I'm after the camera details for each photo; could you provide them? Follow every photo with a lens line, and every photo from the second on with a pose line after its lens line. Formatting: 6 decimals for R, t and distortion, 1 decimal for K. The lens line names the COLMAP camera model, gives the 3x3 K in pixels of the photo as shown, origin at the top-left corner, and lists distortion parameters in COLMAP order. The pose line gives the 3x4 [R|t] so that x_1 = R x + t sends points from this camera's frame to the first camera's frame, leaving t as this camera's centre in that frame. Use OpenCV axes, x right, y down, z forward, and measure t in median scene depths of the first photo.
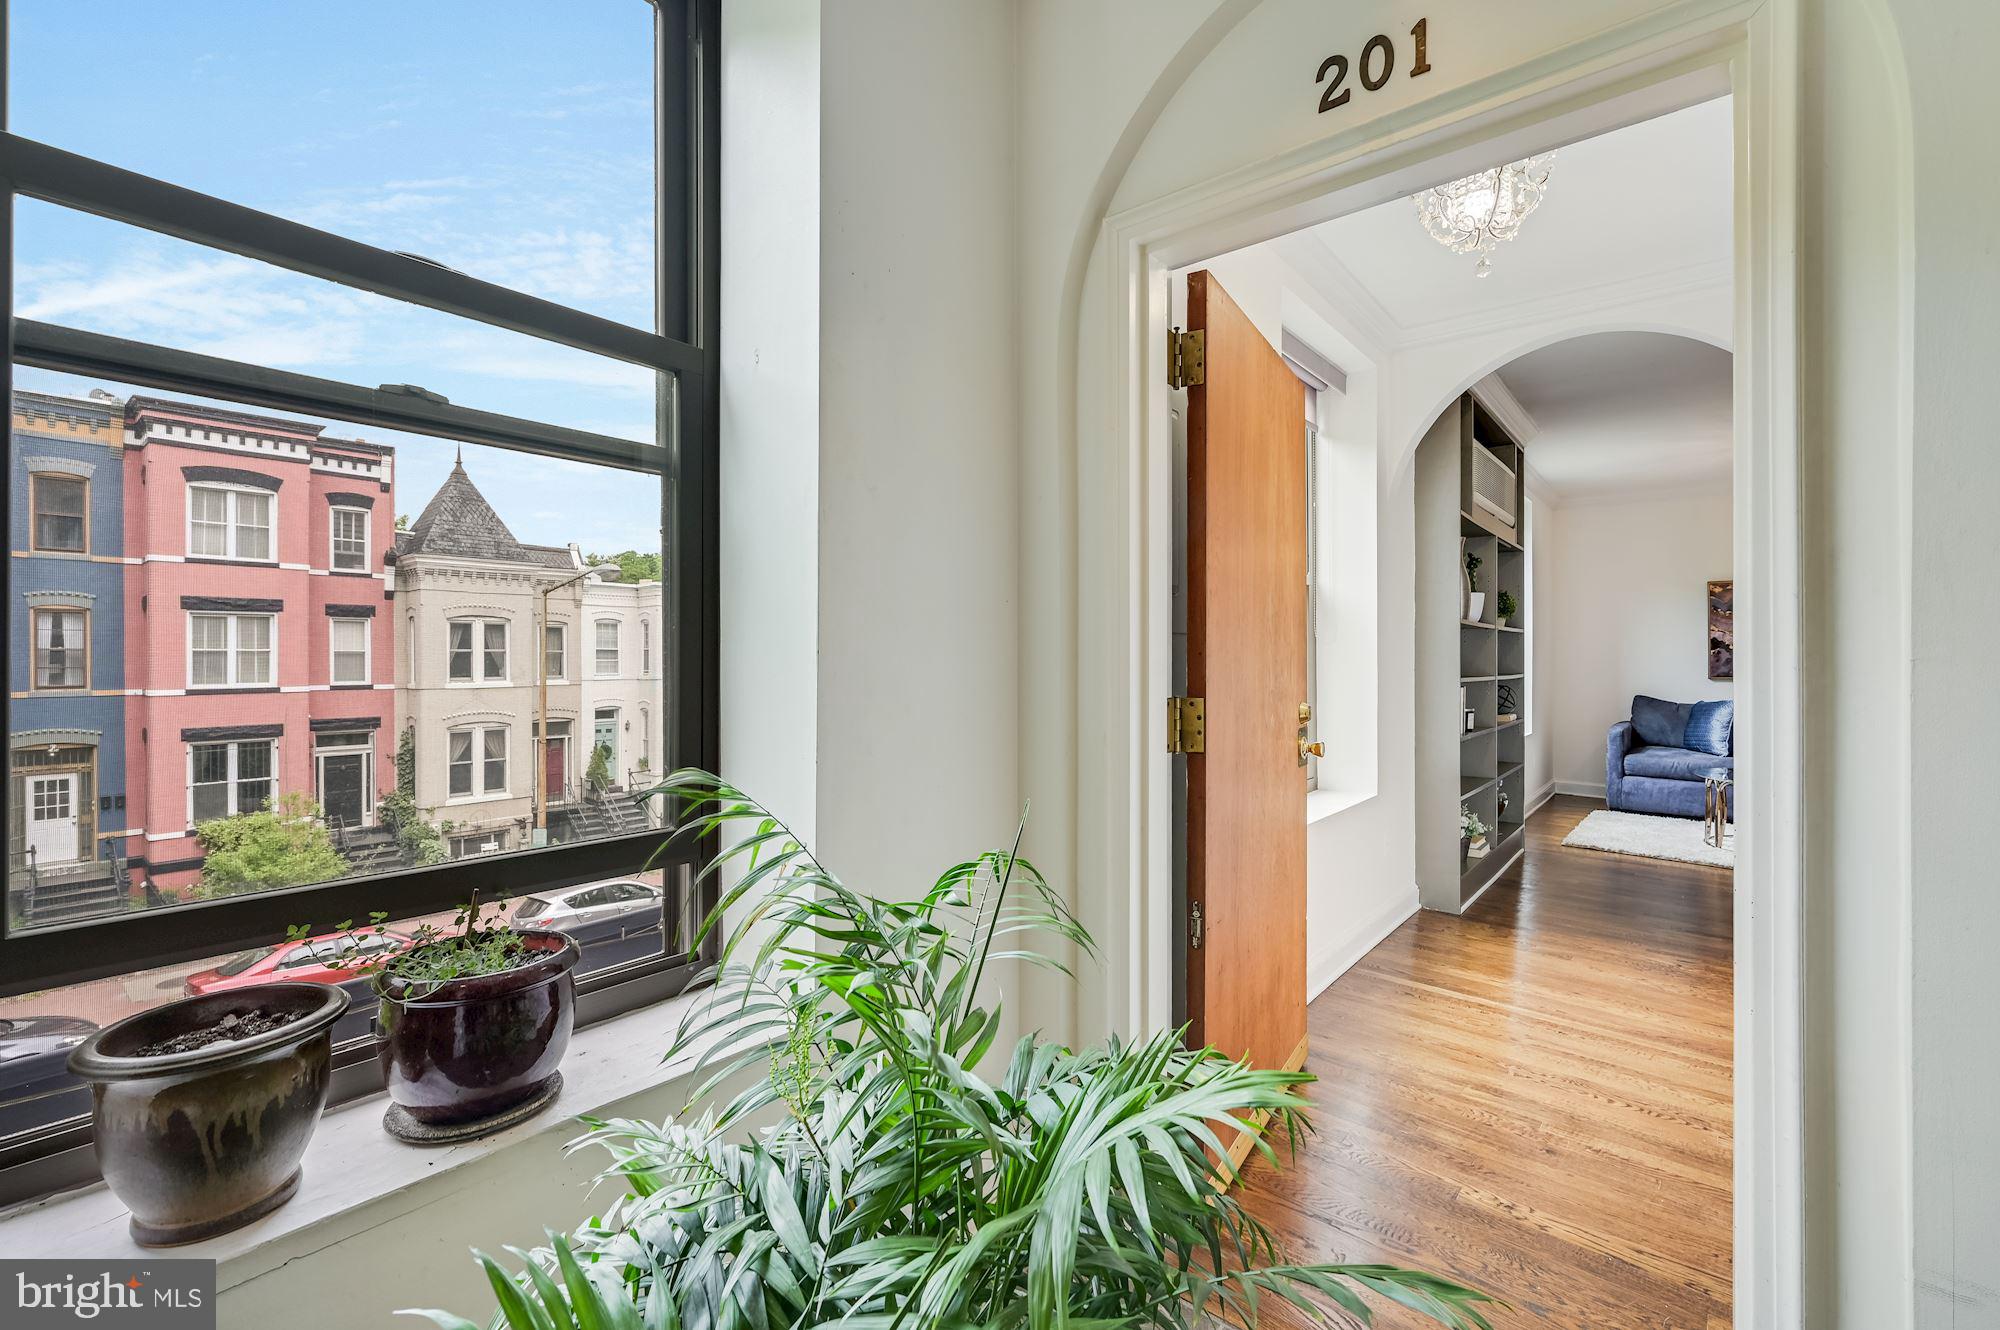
lens RADIAL K [[875.4, 0, 1010.2], [0, 875.4, 652.4], [0, 0, 1]] dist [0.001616, 0.000204]
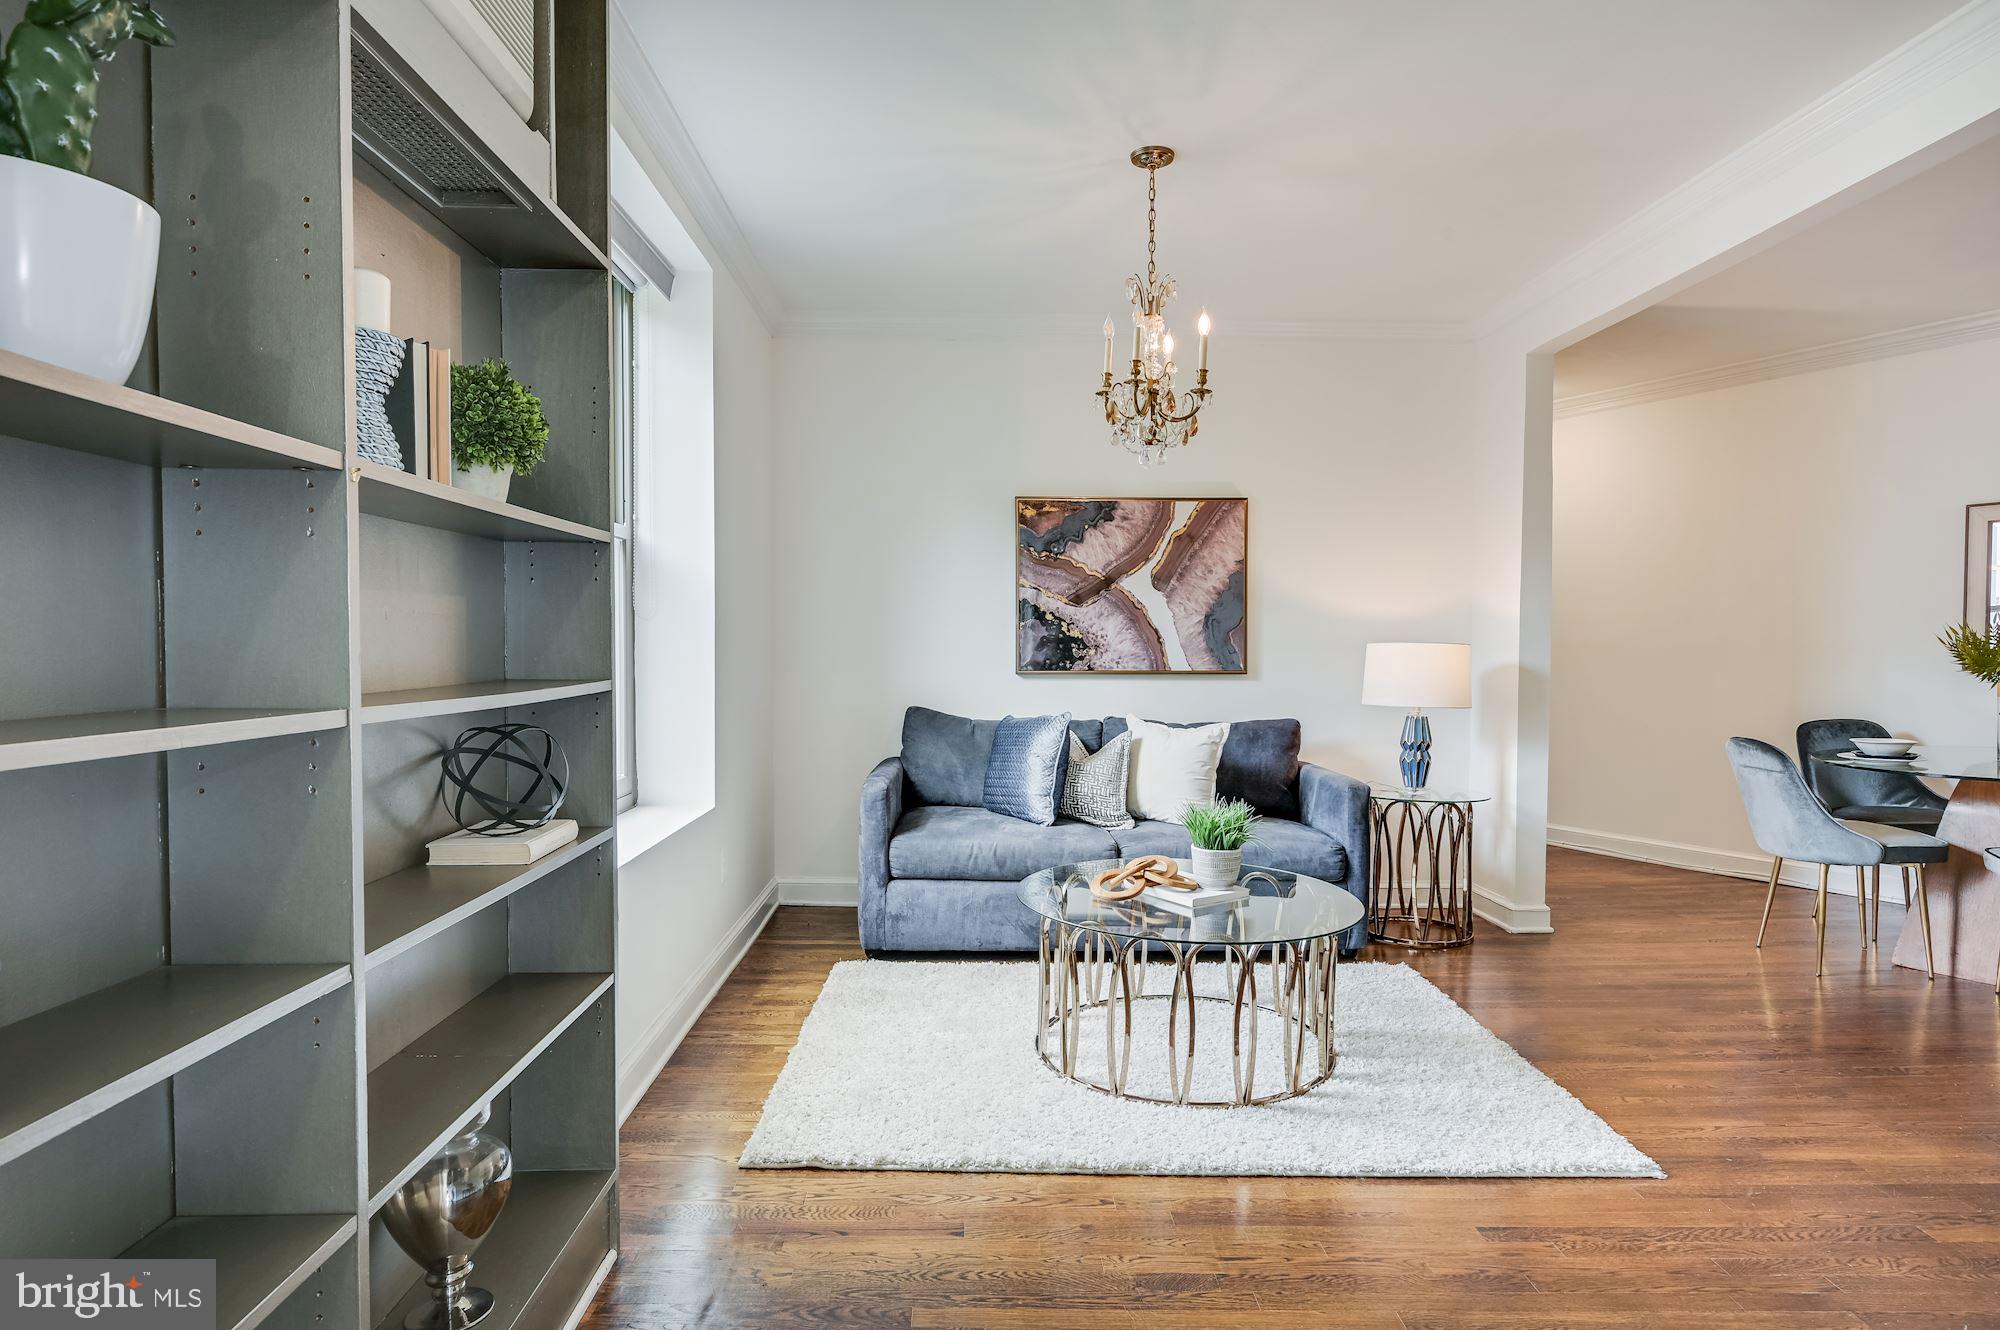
lens RADIAL K [[1101.7, 0, 1000.0], [0, 1101.7, 665.0], [0, 0, 1]] dist [0.001029, 0.000131]
pose [[0.758441, -0.011214, 0.651645, 0.337935], [-0.006912, 0.999657, 0.025247, 0.007409], [-0.651705, -0.023653, 0.758104, 0.482085]]
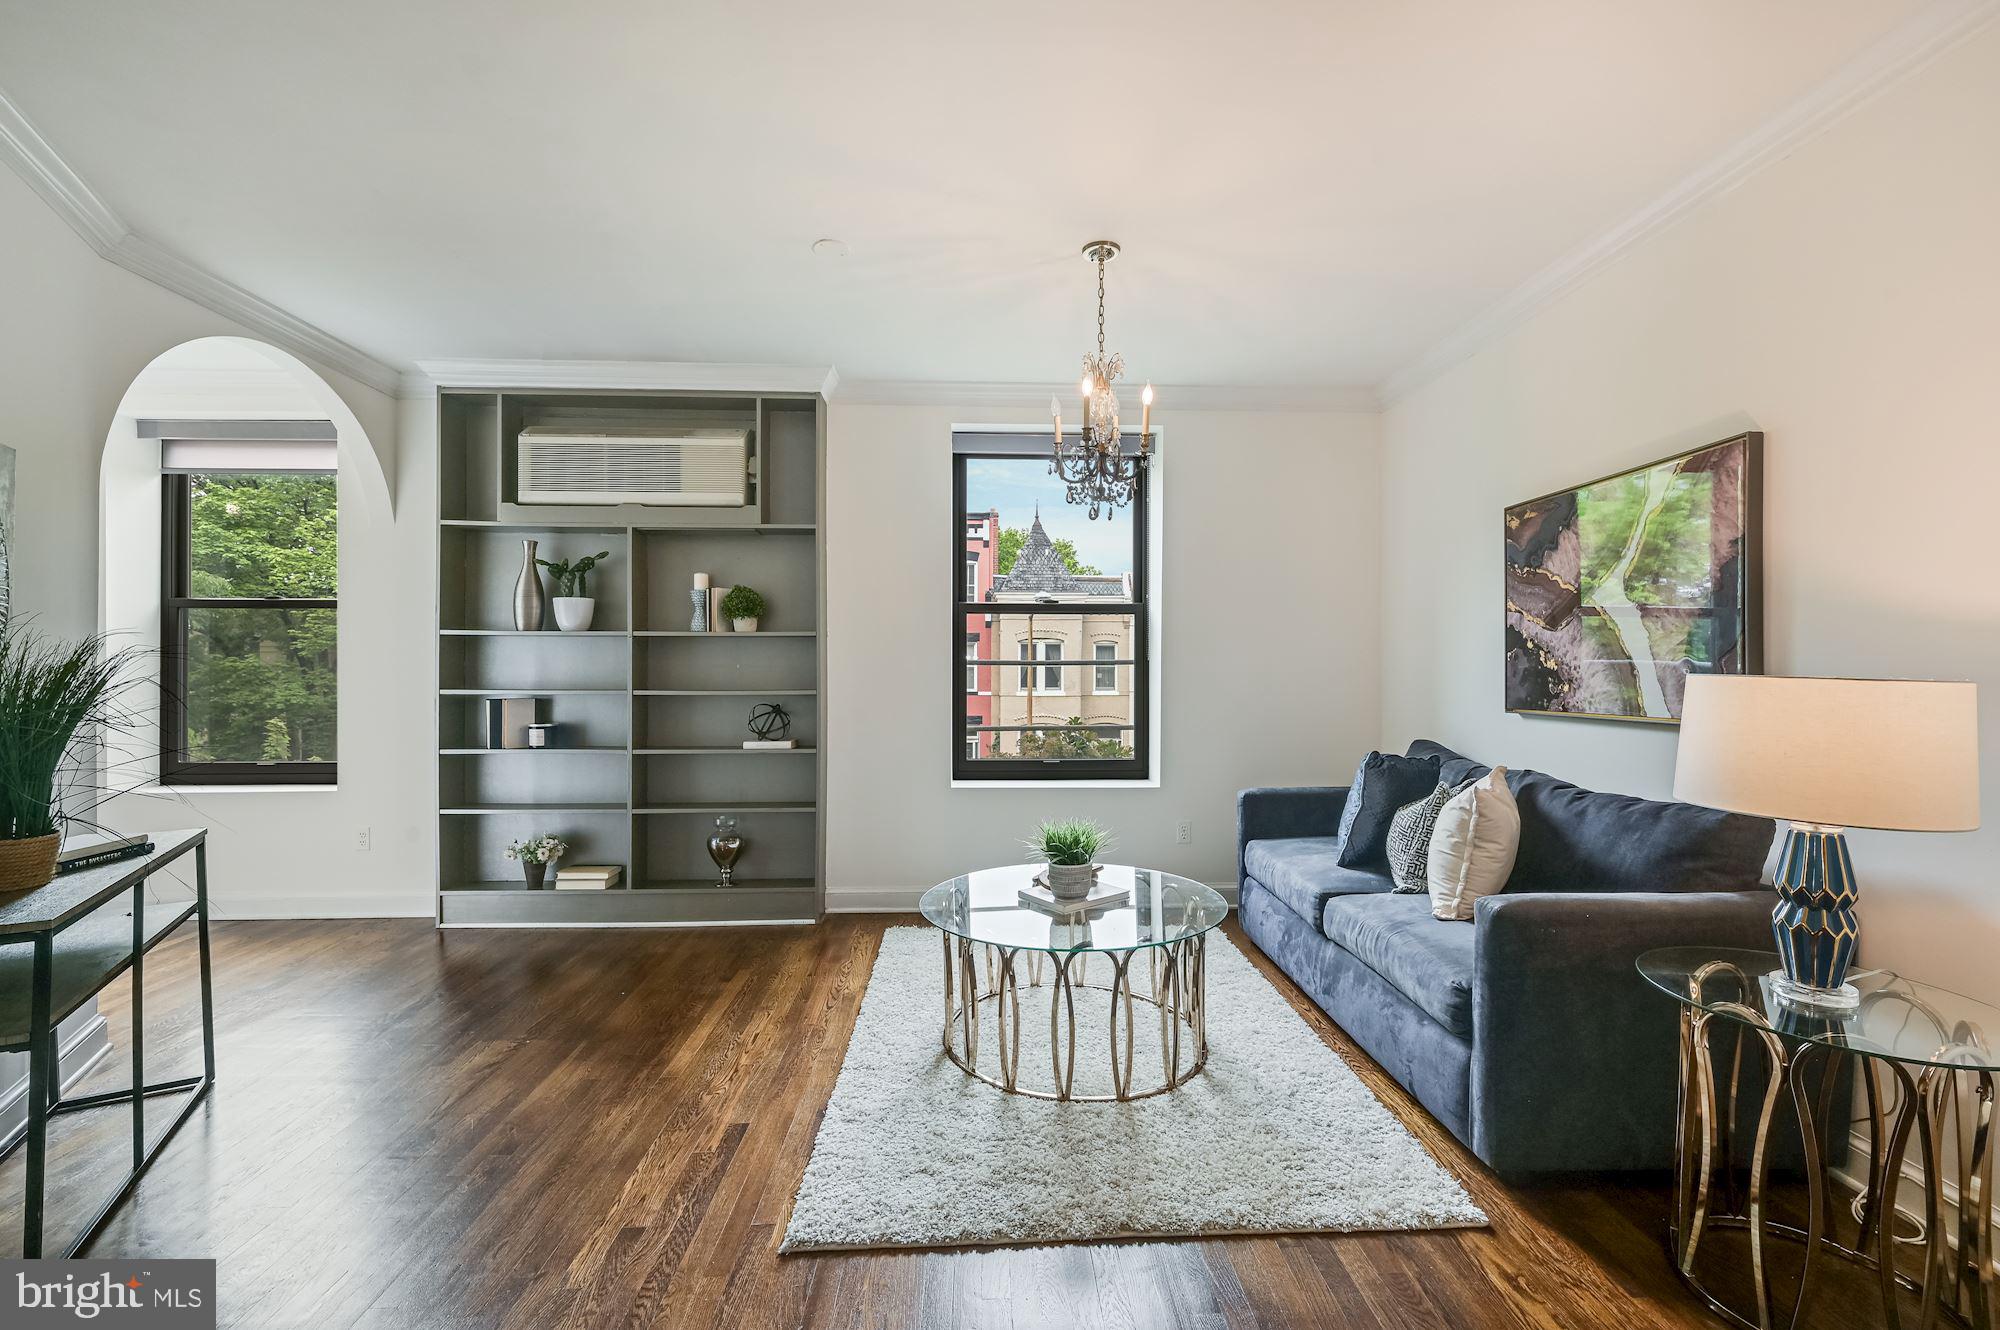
lens RADIAL K [[875.4, 0, 1010.2], [0, 875.4, 652.4], [0, 0, 1]] dist [0.001616, 0.000204]
pose [[0.662480, -0.015313, -0.748923, 0.982006], [0.001445, 0.999815, -0.019165, 0.006769], [0.749078, 0.011615, 0.662380, 0.483691]]
